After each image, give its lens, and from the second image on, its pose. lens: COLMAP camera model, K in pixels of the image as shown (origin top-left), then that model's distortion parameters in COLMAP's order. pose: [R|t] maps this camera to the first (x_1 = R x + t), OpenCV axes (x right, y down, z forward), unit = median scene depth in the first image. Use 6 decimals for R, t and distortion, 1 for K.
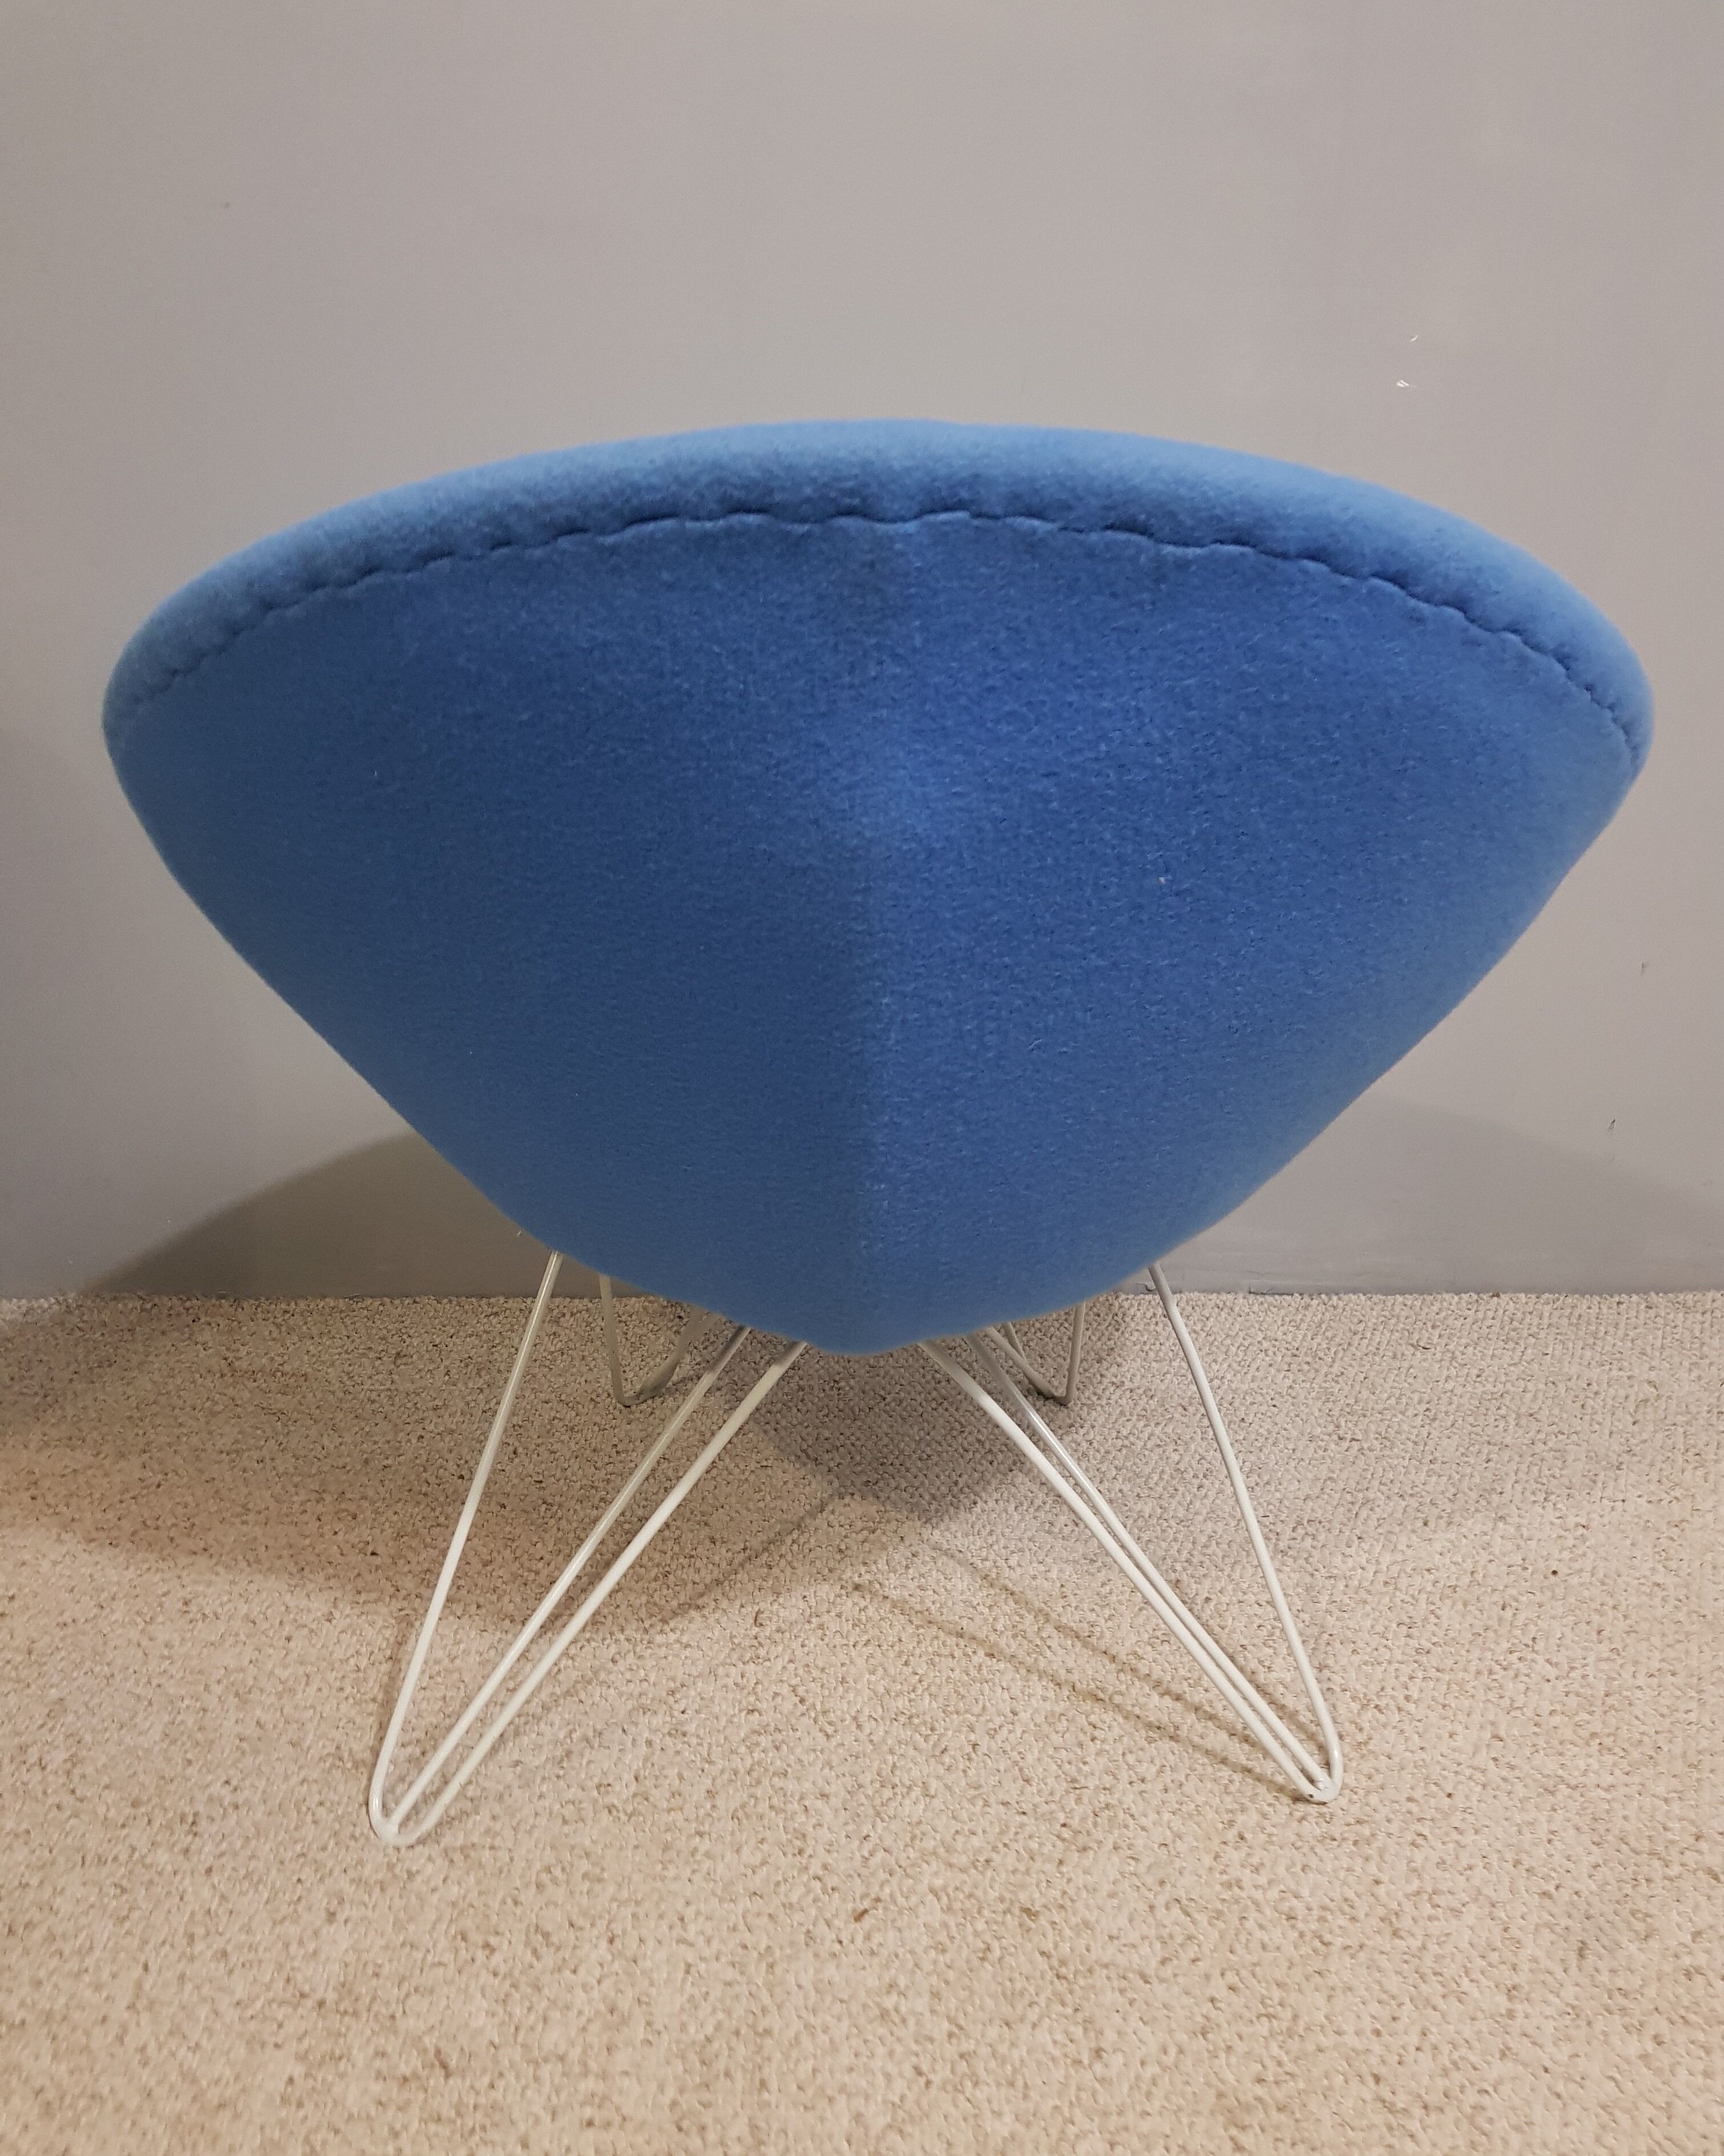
lens RADIAL K [[1790.8, 0, 893.1], [0, 1790.8, 1091.6], [0, 0, 1]] dist [0.041702, -0.080565]
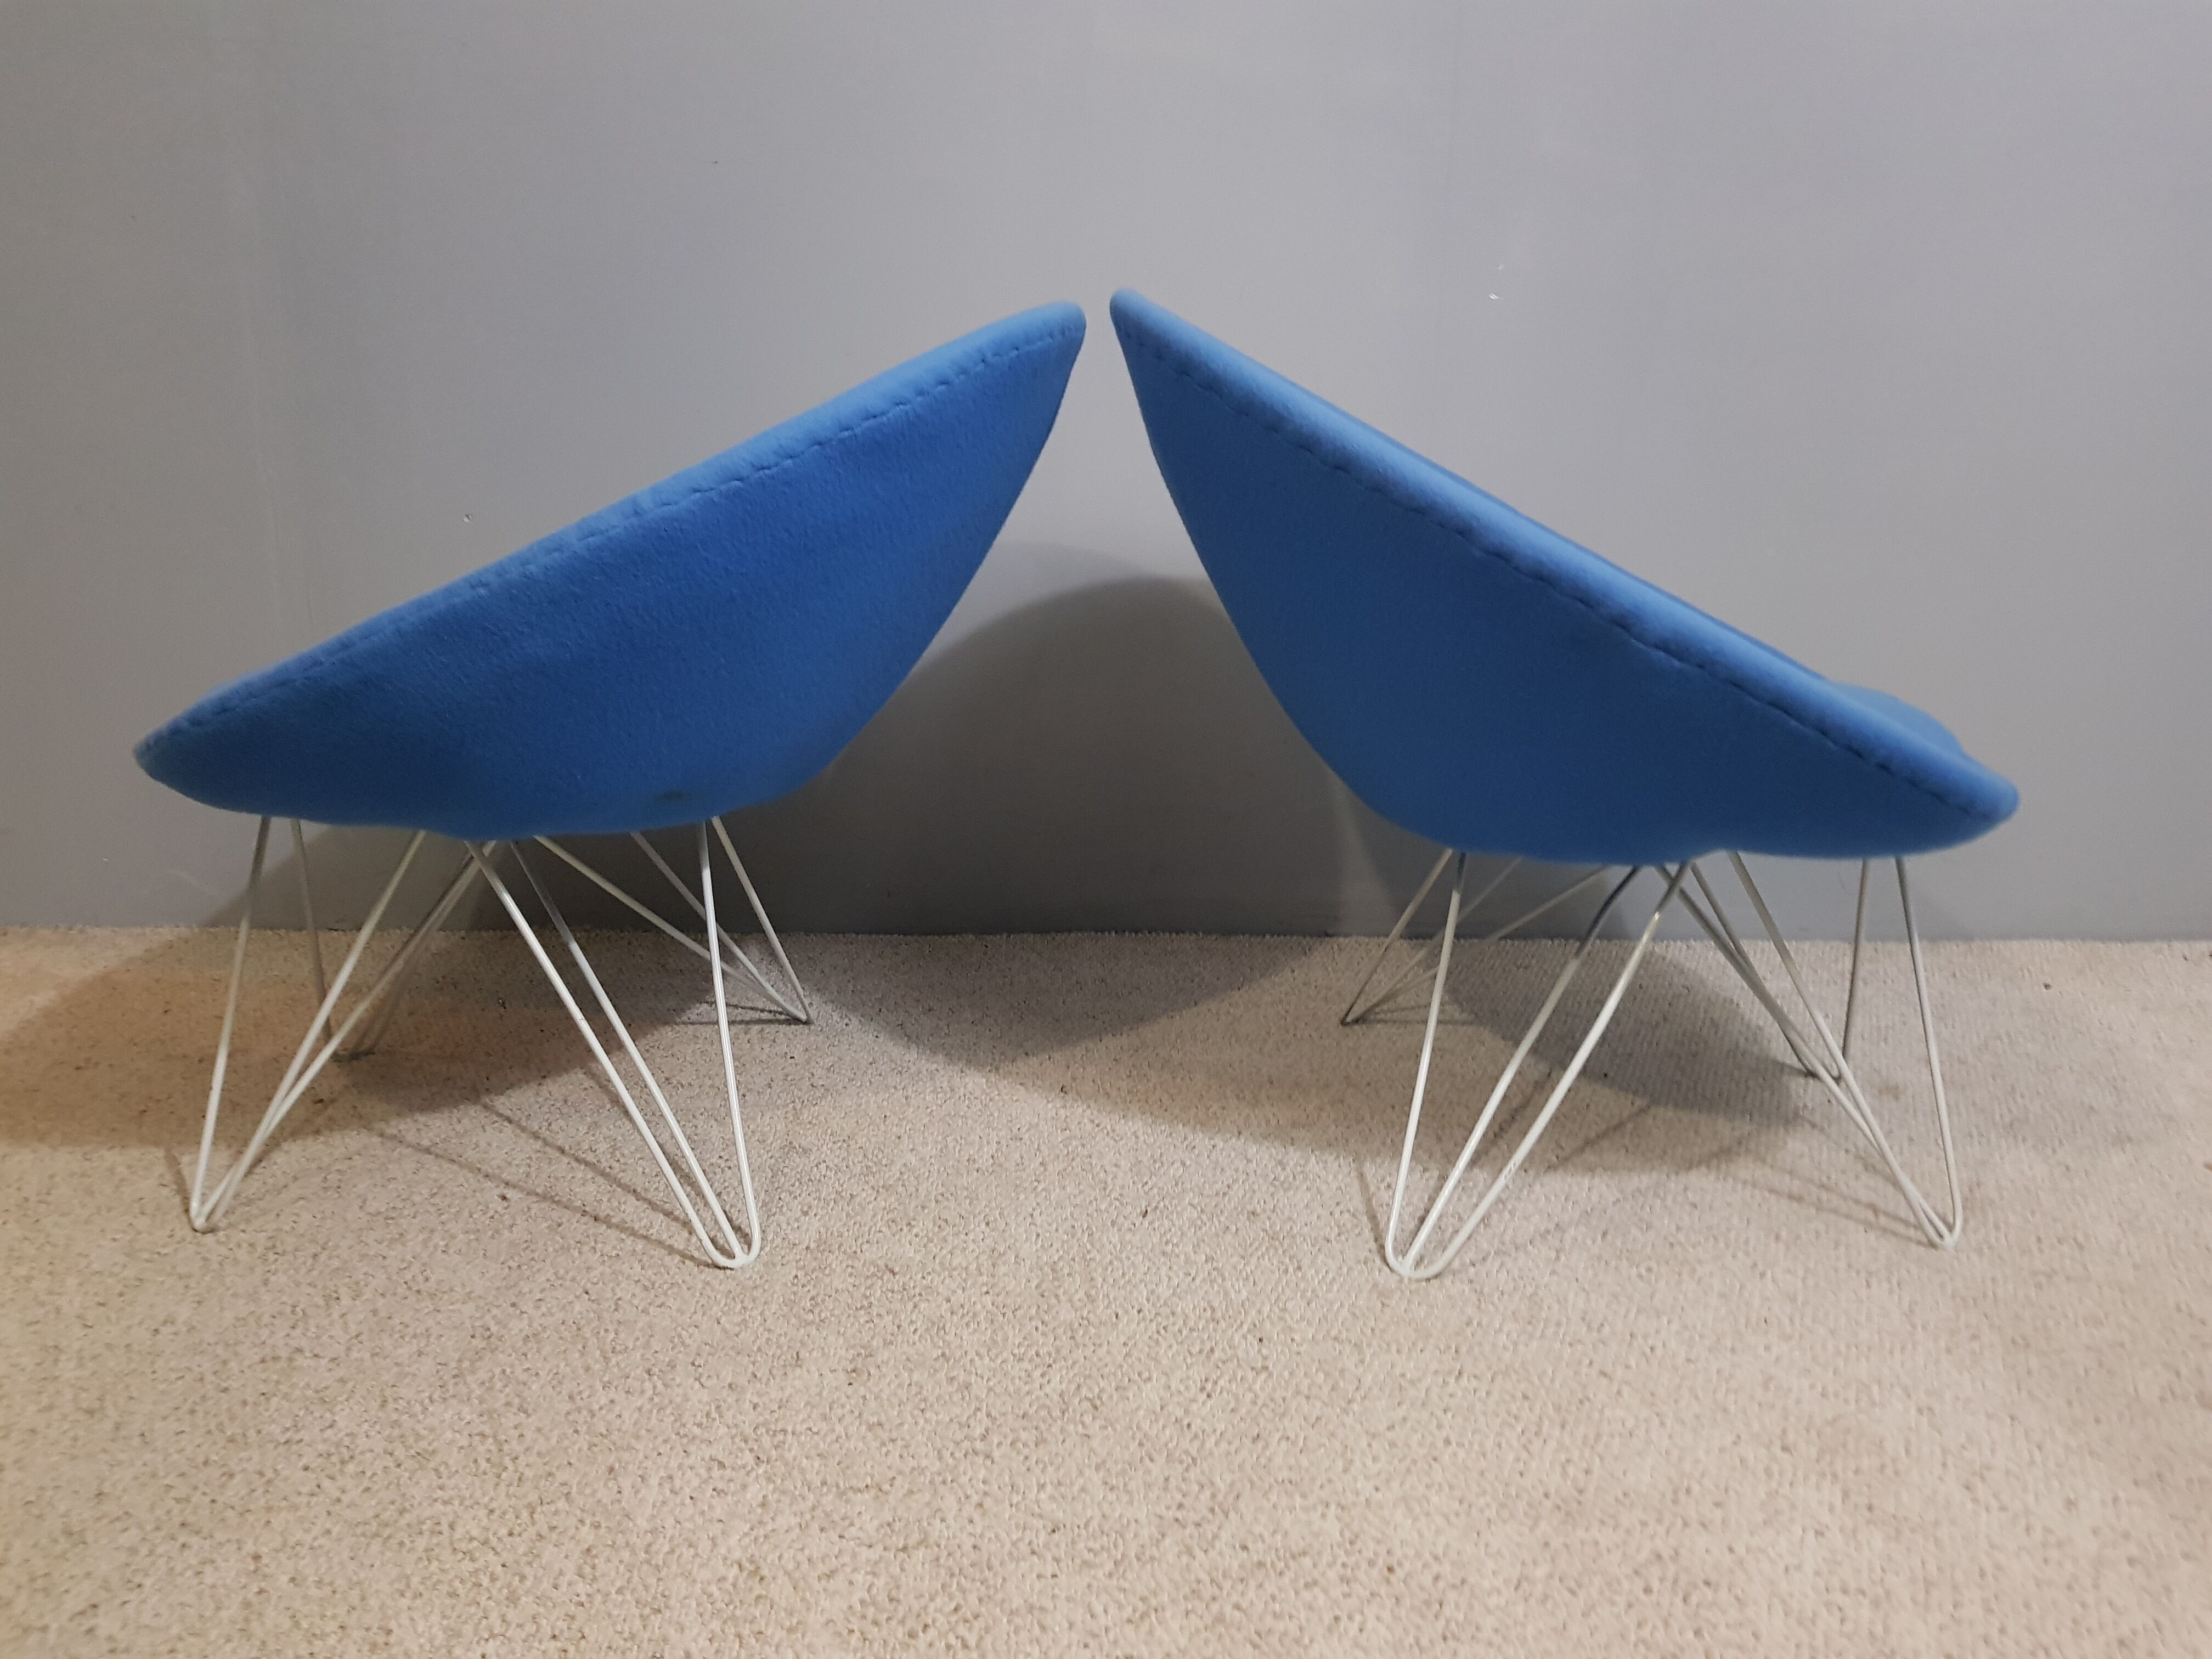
lens RADIAL K [[1713.3, 0, 1123.4], [0, 1713.3, 827.5], [0, 0, 1]] dist [0.043647, -0.087335]
pose [[0.999591, 0.012681, 0.025632, -0.077841], [-0.010035, 0.994854, -0.100823, 0.267187], [-0.026779, 0.100524, 0.994574, -0.499117]]
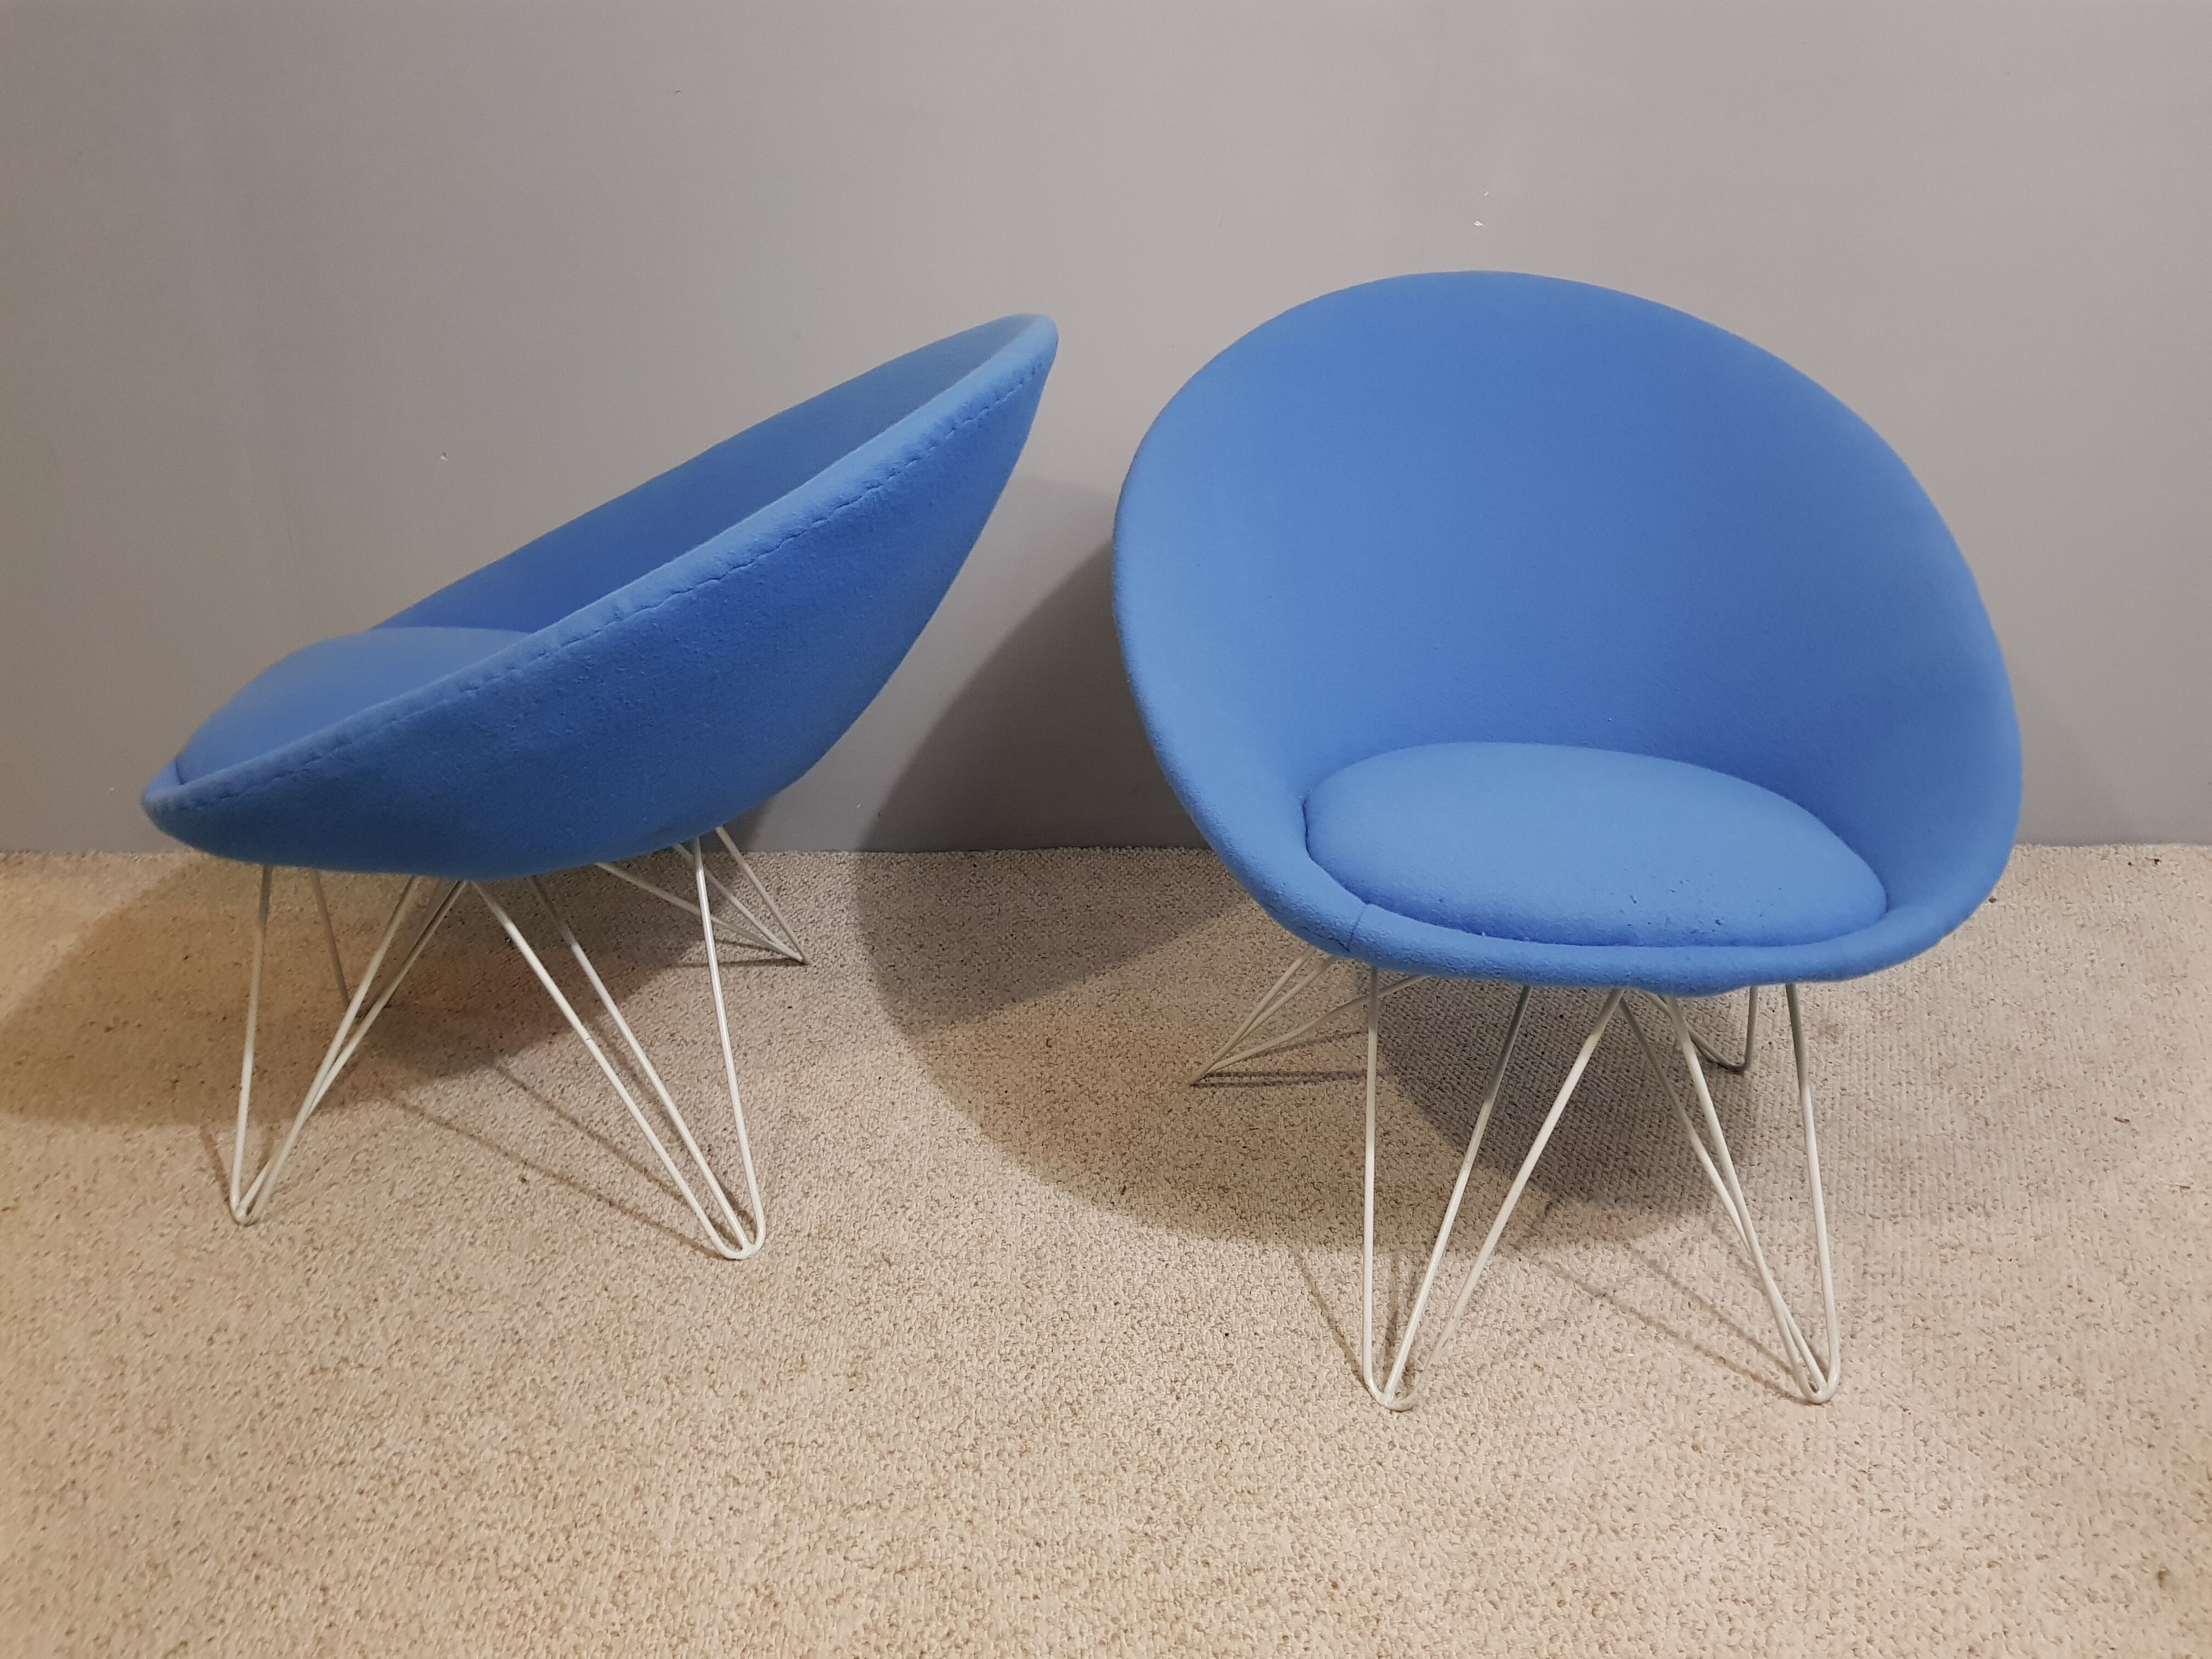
lens RADIAL K [[1713.3, 0, 1139.6], [0, 1713.3, 801.7], [0, 0, 1]] dist [0.043647, -0.087335]
pose [[0.999346, 0.001724, 0.036111, -0.060108], [-0.003434, 0.998874, 0.047319, 0.019320], [-0.035989, -0.047412, 0.998227, -0.564157]]
